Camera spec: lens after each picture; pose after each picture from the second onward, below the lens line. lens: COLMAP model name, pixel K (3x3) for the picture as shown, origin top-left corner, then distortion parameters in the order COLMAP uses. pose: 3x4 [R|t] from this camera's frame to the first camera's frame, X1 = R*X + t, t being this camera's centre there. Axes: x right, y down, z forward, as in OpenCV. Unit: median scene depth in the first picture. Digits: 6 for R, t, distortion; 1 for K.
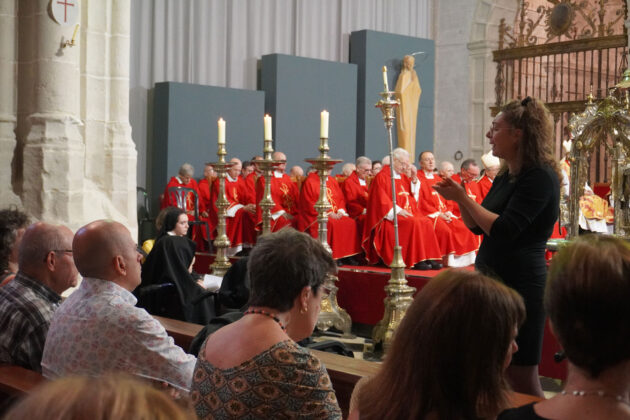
lens RADIAL K [[953.2, 0, 315.0], [0, 953.2, 210.0], [0, 0, 1]] dist [0.051133, 0.105460]
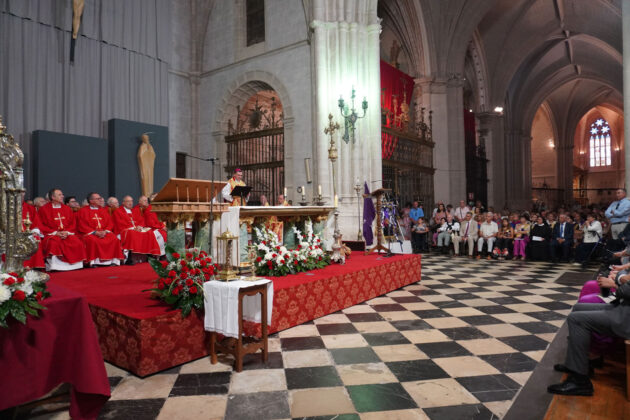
lens RADIAL K [[424.7, 0, 315.0], [0, 424.7, 210.0], [0, 0, 1]] dist [-0.019151, 0.003131]
pose [[0.981615, -0.020928, 0.189721, 0.220217], [0.024851, 0.999523, -0.018322, -0.005781], [-0.189247, 0.022700, 0.981667, 0.184215]]
